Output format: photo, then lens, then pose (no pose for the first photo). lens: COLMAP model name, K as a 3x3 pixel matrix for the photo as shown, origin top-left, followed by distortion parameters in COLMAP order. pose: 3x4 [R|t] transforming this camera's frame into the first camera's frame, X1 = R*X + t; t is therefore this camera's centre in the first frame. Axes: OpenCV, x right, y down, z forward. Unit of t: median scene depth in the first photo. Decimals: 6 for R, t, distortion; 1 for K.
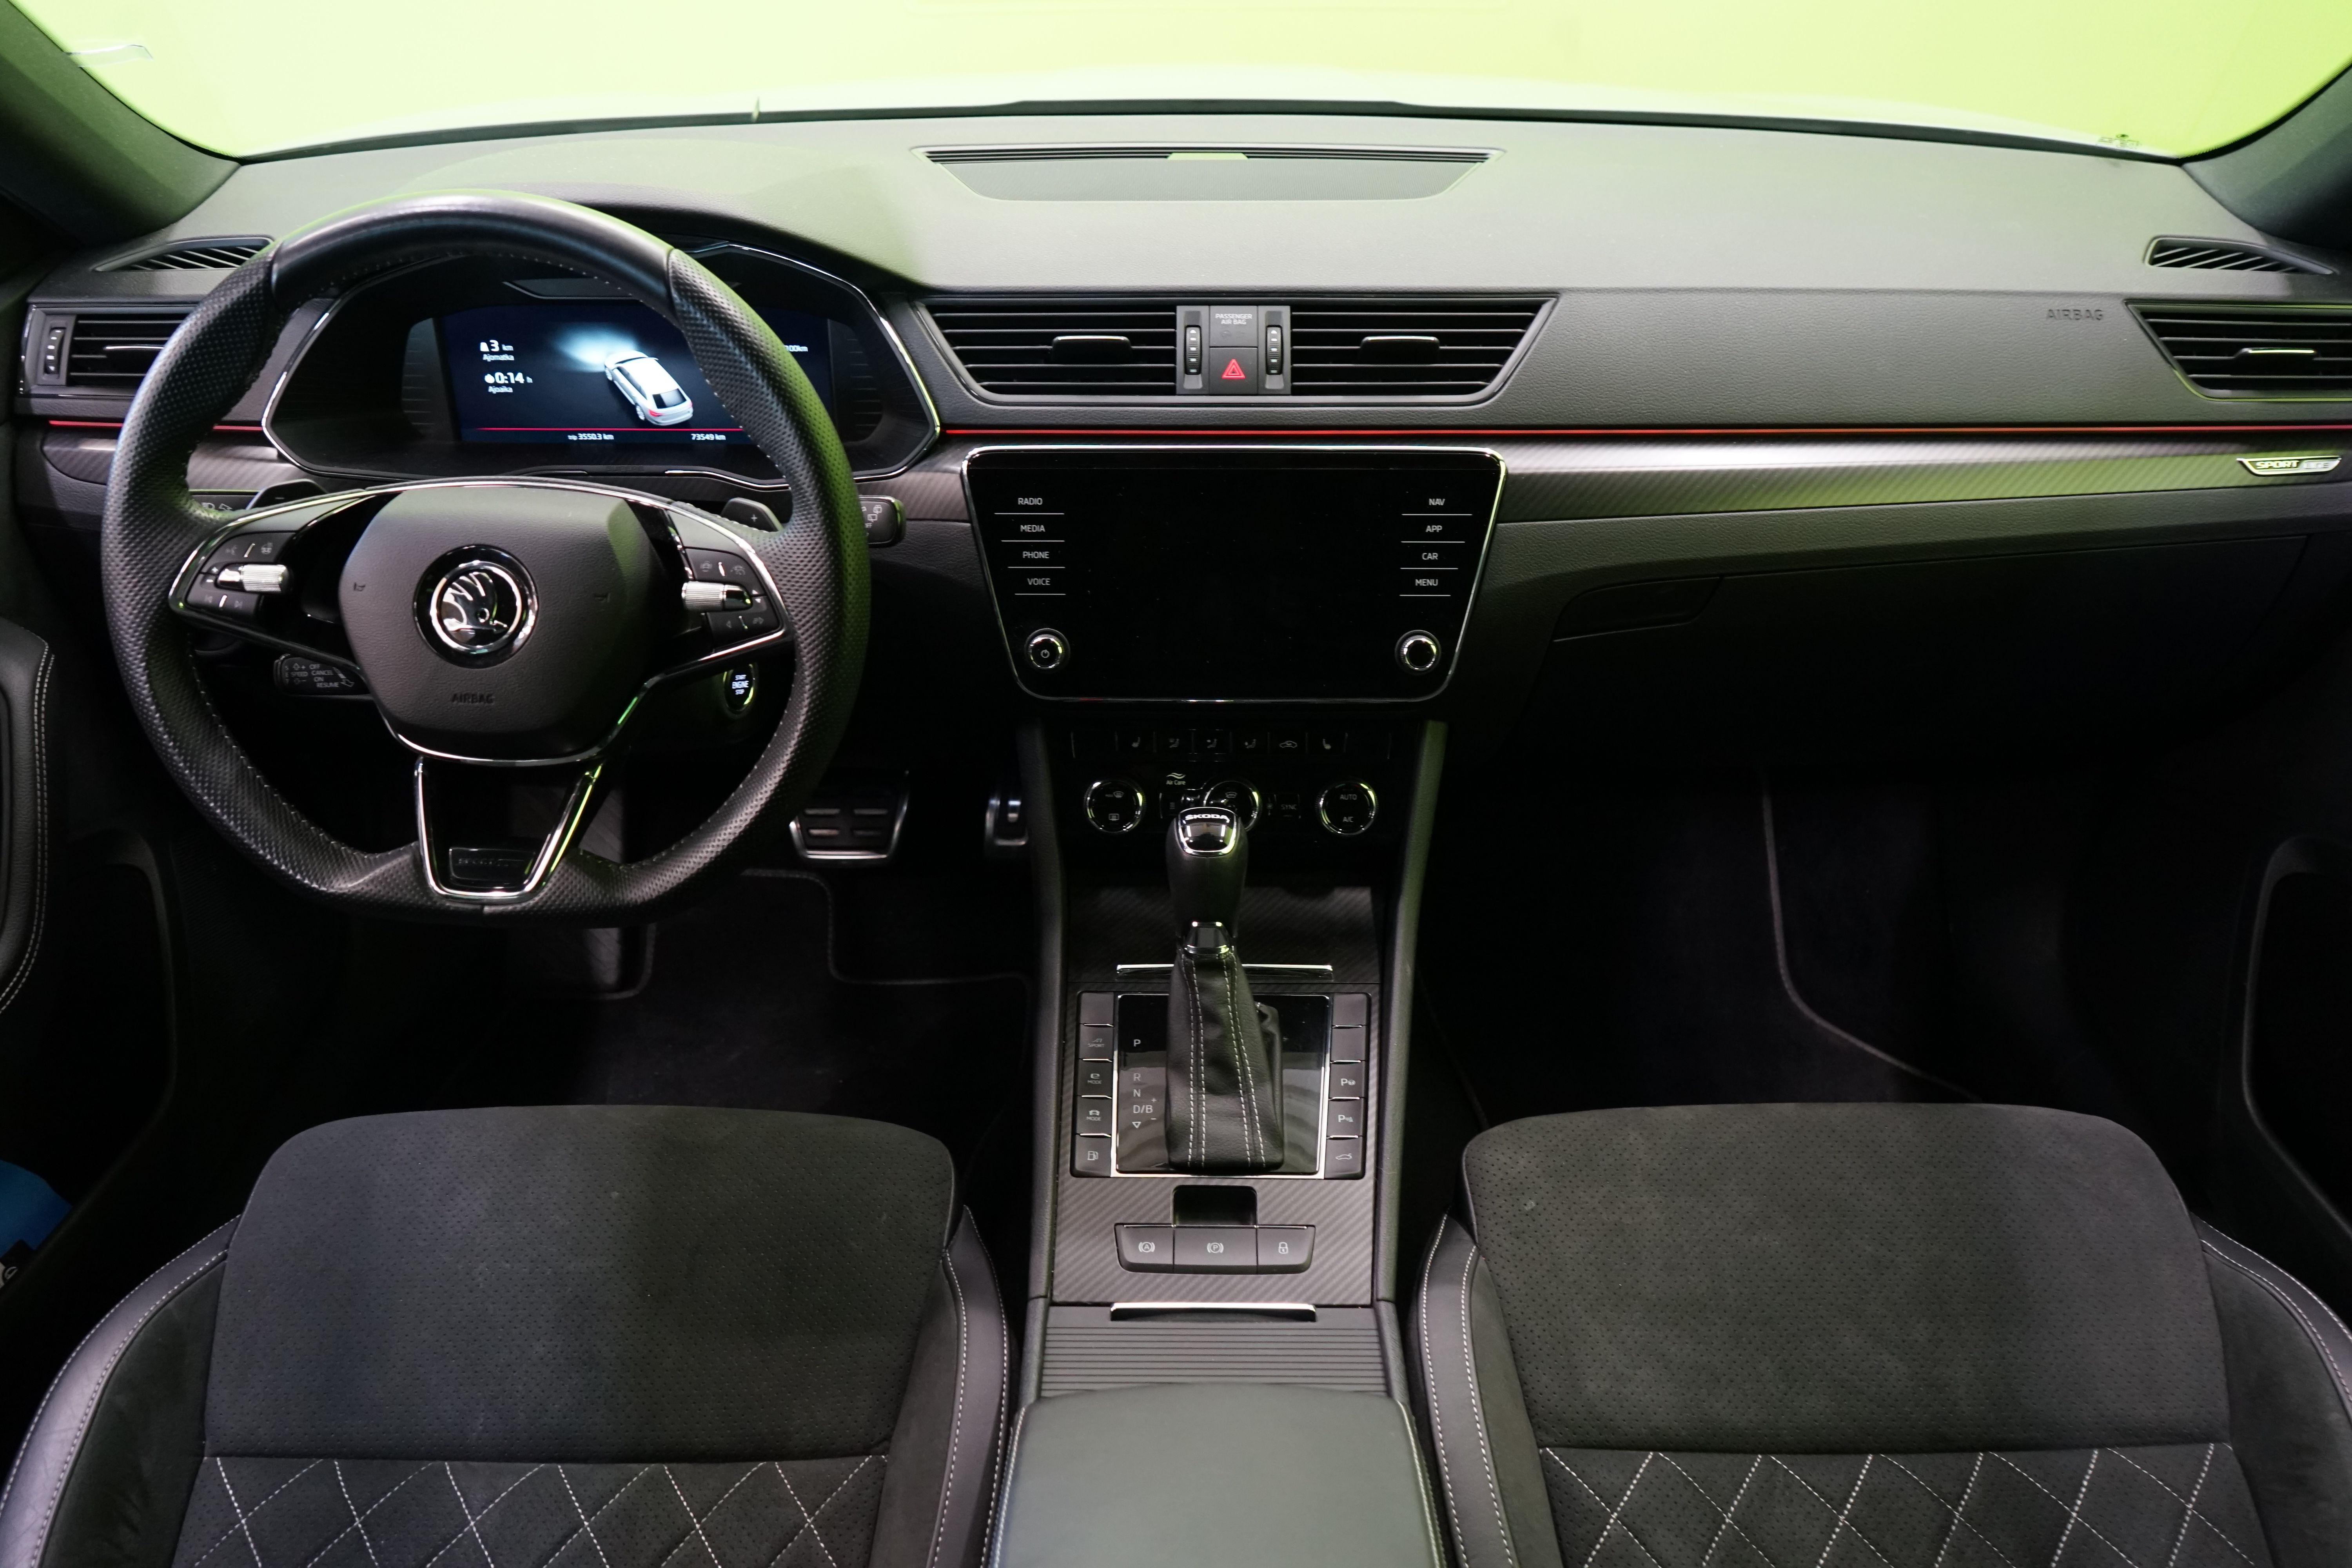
lens RADIAL K [[1886.3, 0, 1174.5], [0, 1886.3, 775.1], [0, 0, 1]] dist [-0.016285, -0.000941]
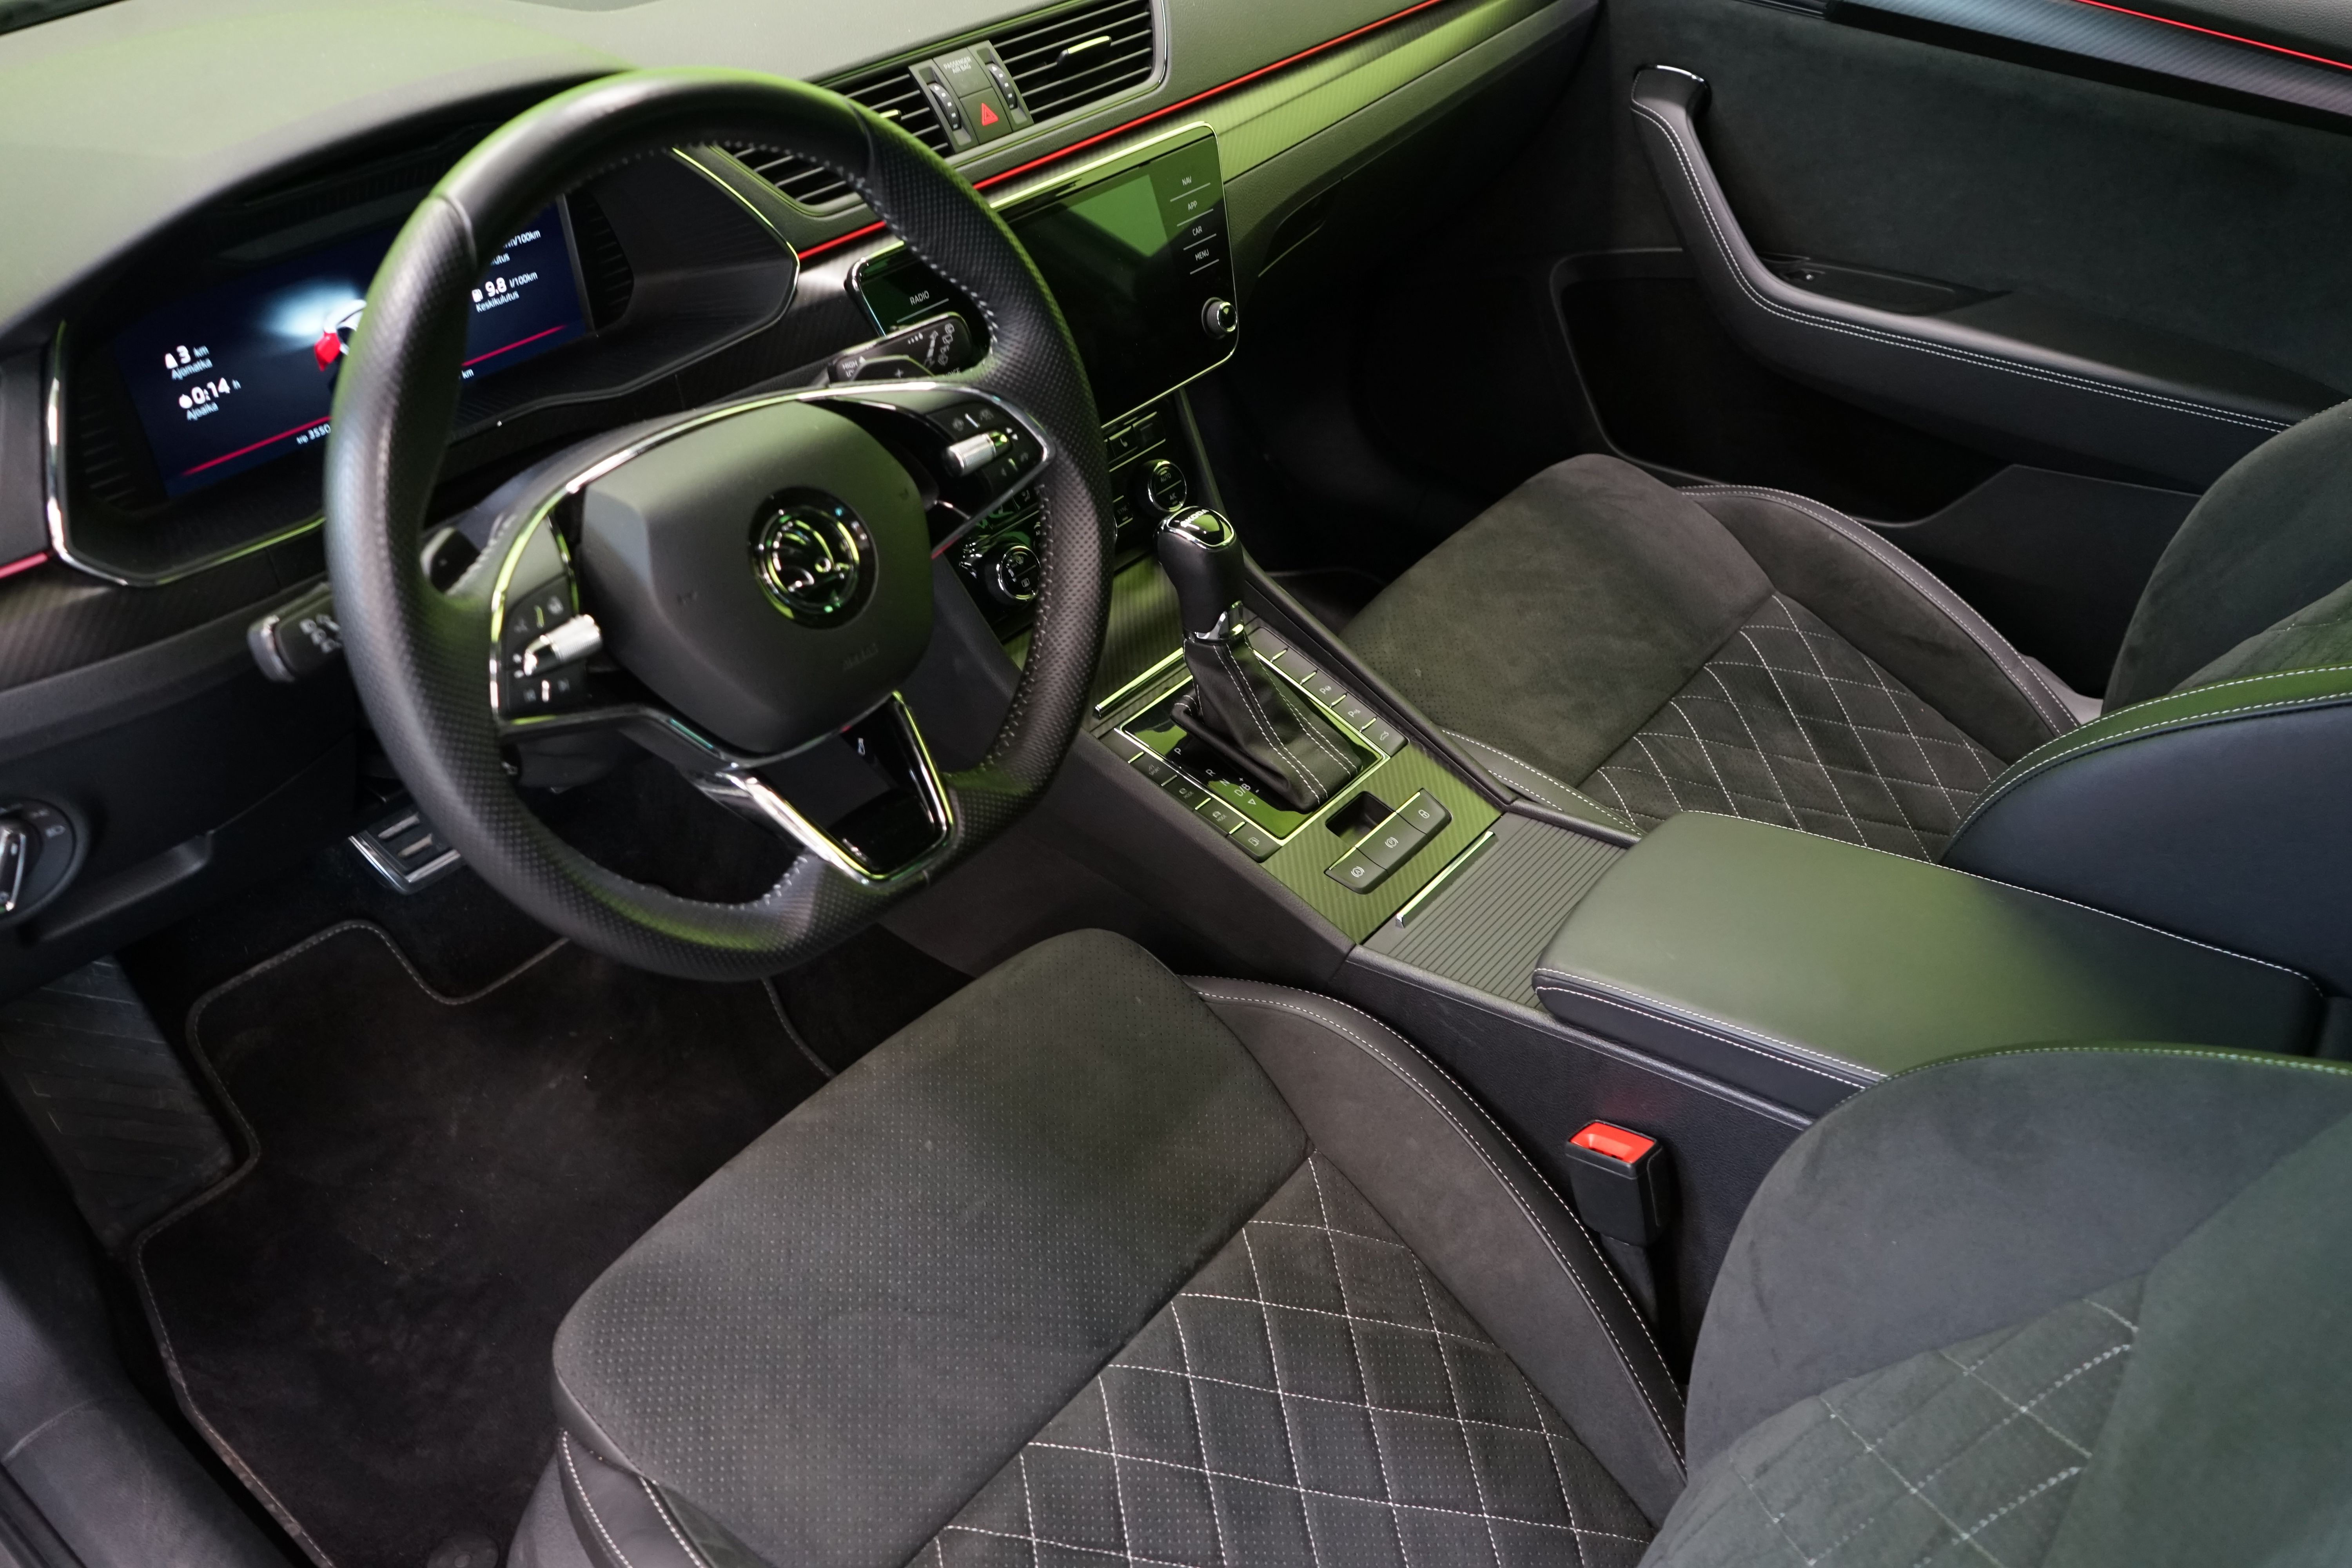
lens RADIAL K [[1886.3, 0, 1172.4], [0, 1886.3, 788.7], [0, 0, 1]] dist [-0.016285, -0.000941]
pose [[0.623253, -0.477170, 0.619567, -0.699349], [0.387182, 0.876632, 0.285667, -0.147719], [-0.679445, 0.061842, 0.731116, 0.220666]]
